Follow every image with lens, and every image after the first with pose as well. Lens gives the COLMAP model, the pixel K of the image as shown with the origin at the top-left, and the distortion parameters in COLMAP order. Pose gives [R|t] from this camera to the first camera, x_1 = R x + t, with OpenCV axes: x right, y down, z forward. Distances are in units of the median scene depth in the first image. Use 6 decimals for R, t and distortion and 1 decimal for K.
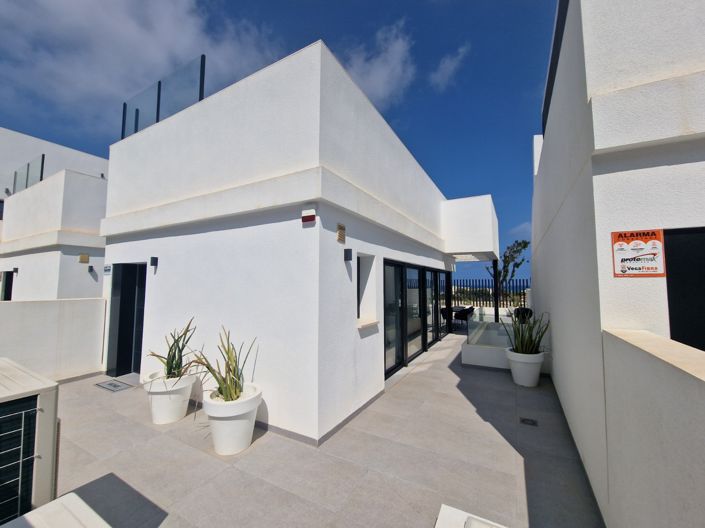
lens RADIAL K [[289.0, 0, 350.2], [0, 289.0, 263.2], [0, 0, 1]] dist [-0.003565, -0.004267]
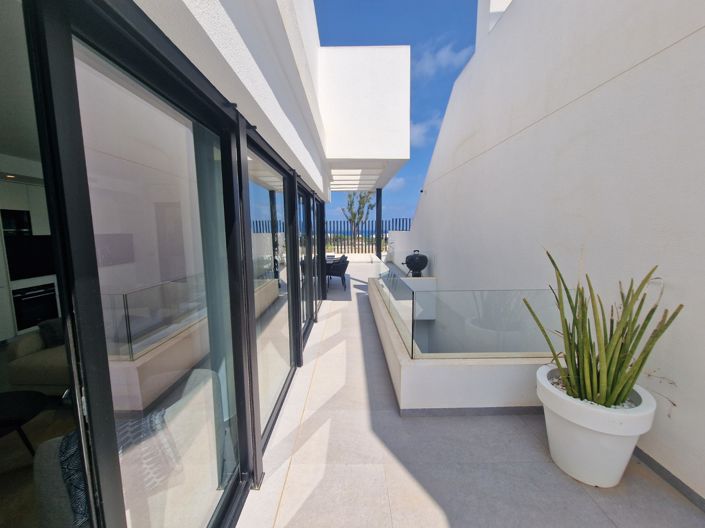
lens RADIAL K [[289.0, 0, 348.1], [0, 289.0, 265.0], [0, 0, 1]] dist [-0.003565, -0.004267]
pose [[0.872592, -0.065098, 0.484093, 0.060485], [-0.030044, 0.982050, 0.186214, 0.031851], [-0.487525, -0.177033, 0.854973, 0.302705]]
